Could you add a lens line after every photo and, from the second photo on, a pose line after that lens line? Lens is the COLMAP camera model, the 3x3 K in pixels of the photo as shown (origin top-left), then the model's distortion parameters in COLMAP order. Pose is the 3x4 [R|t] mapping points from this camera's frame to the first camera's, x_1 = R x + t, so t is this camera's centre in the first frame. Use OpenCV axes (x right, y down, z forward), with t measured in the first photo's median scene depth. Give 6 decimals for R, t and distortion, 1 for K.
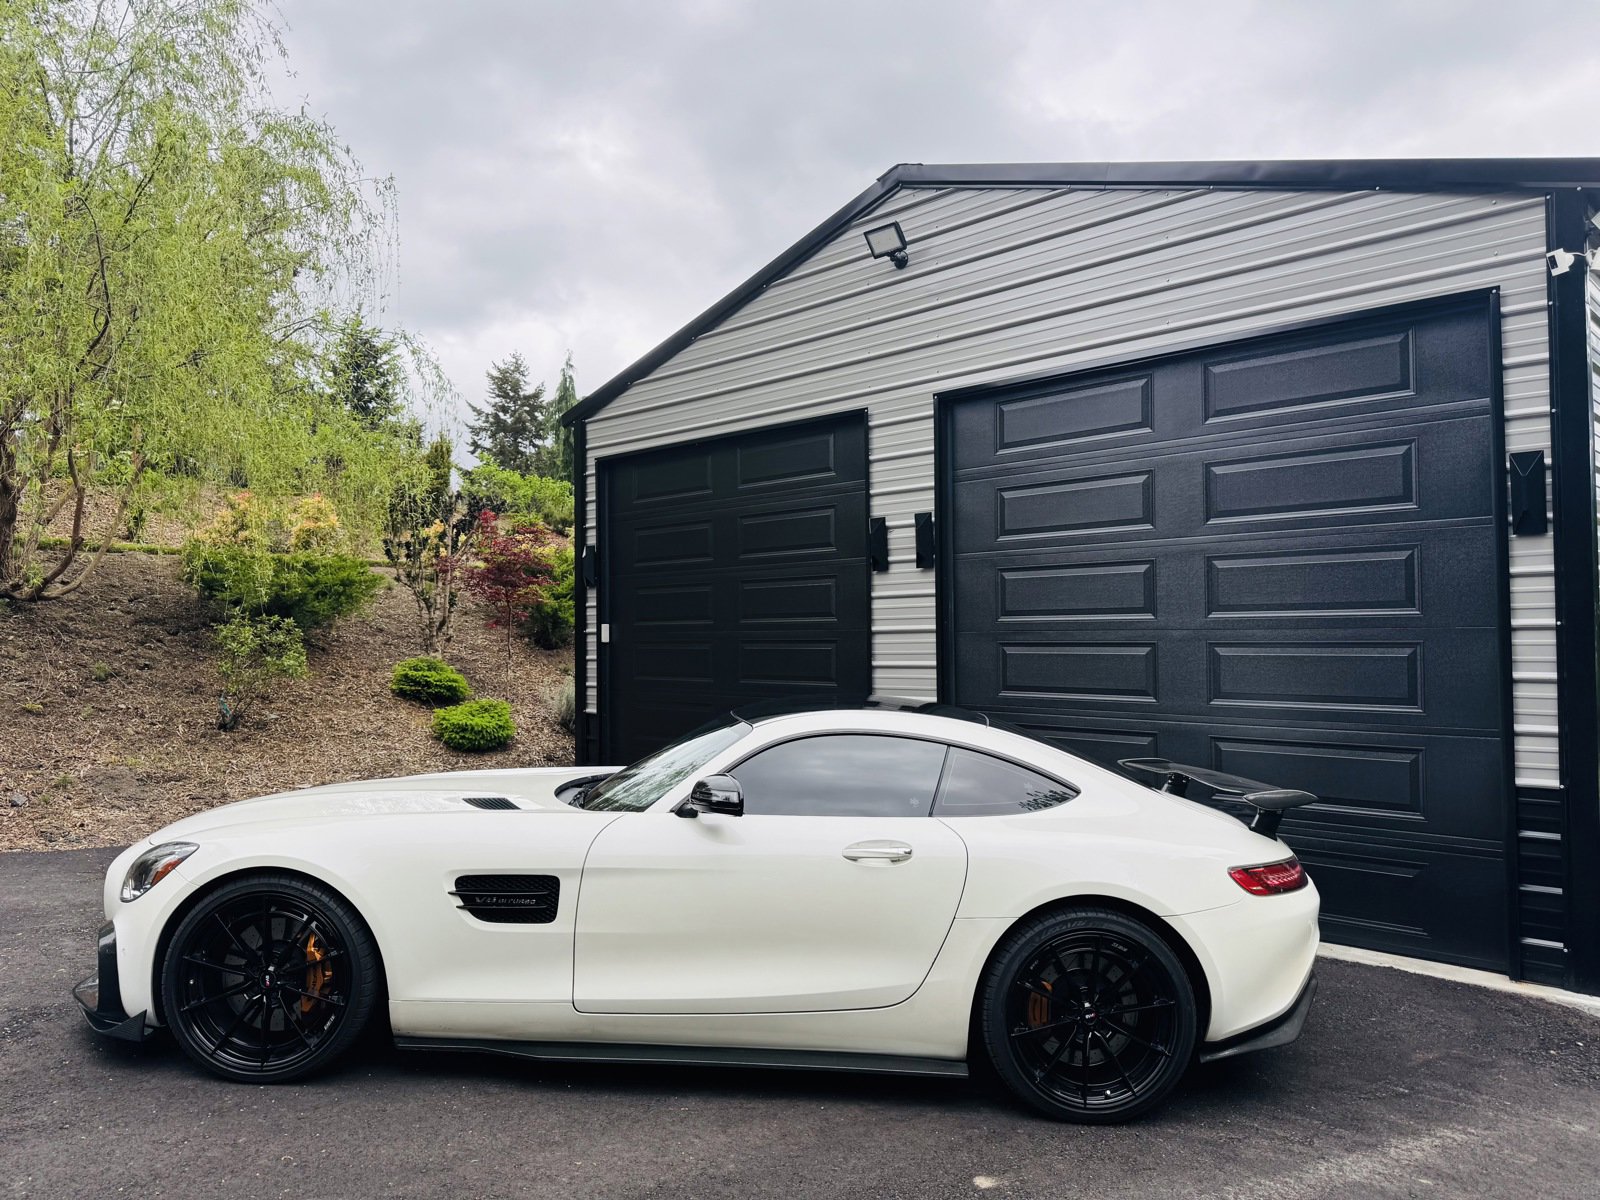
lens RADIAL K [[1126.5, 0, 796.5], [0, 1126.5, 619.0], [0, 0, 1]] dist [0.107270, -0.140697]
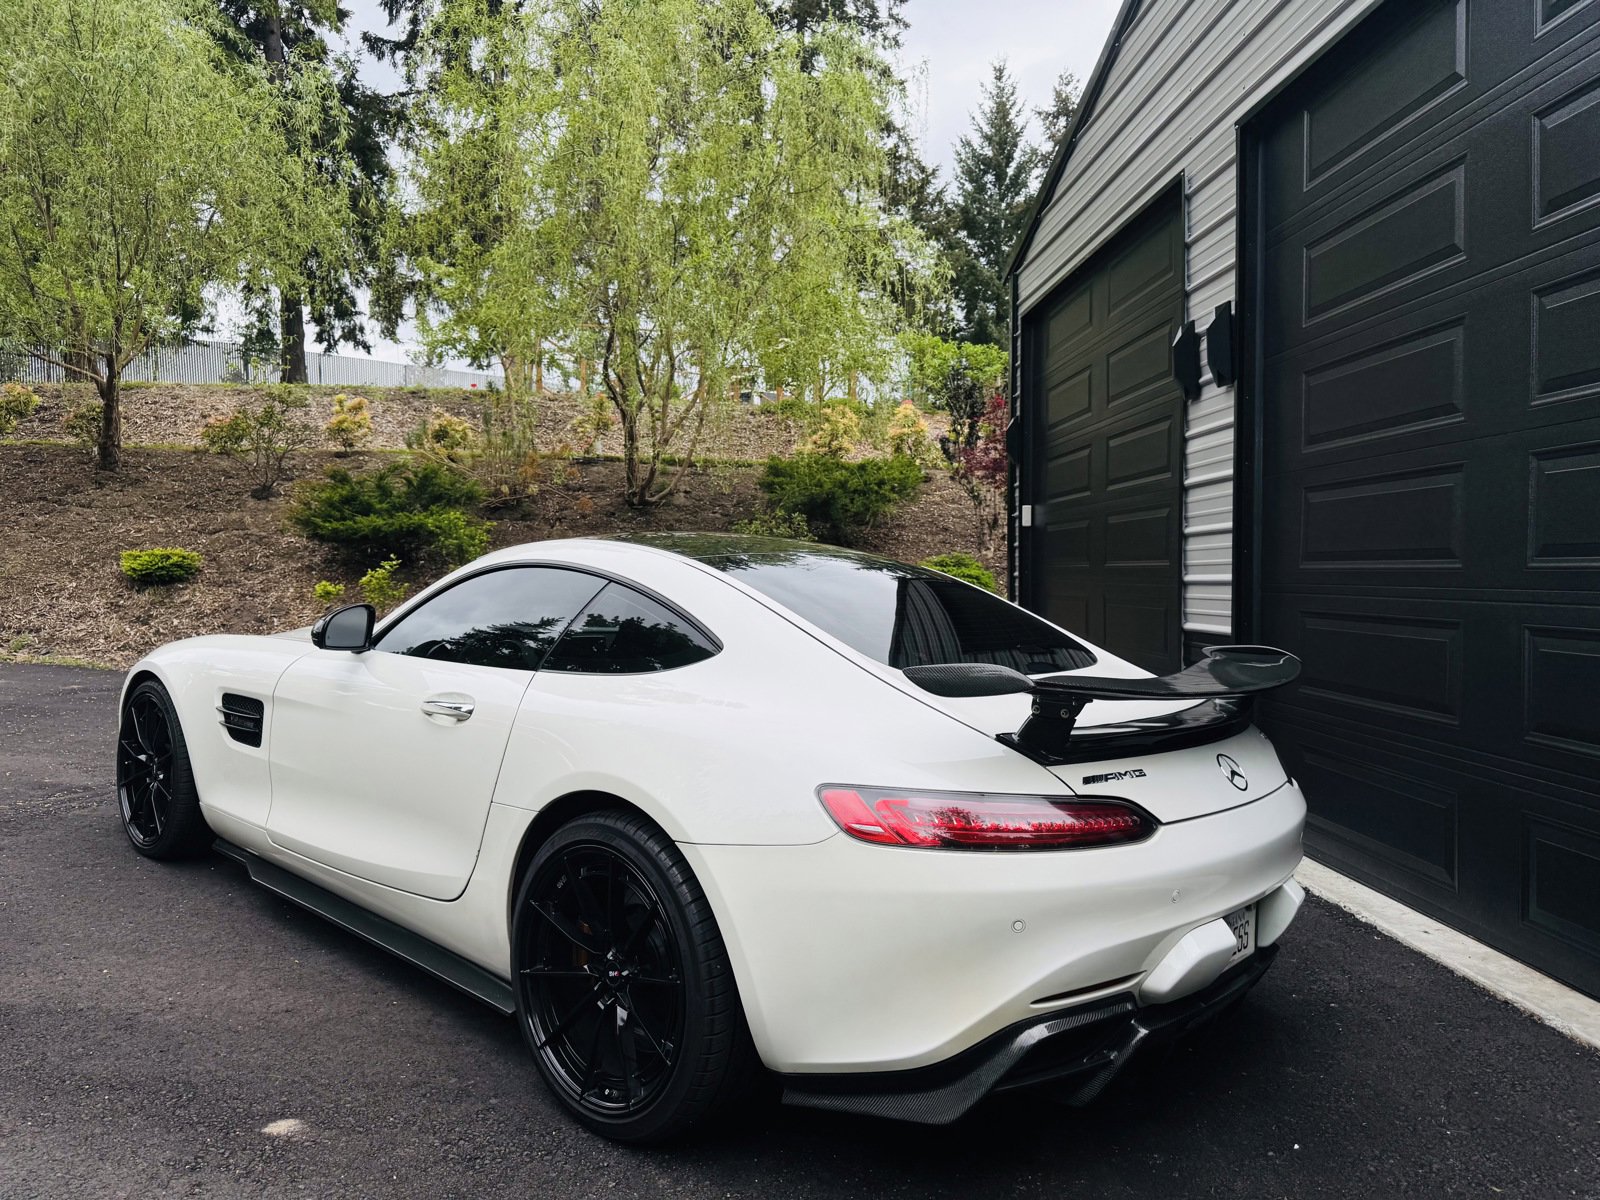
lens RADIAL K [[1131.4, 0, 801.6], [0, 1131.4, 618.8], [0, 0, 1]] dist [0.095149, -0.149968]
pose [[0.739415, 0.030849, -0.672543, 0.389810], [0.010360, 0.998310, 0.057181, 0.052532], [0.673170, -0.049247, 0.737846, 0.297833]]
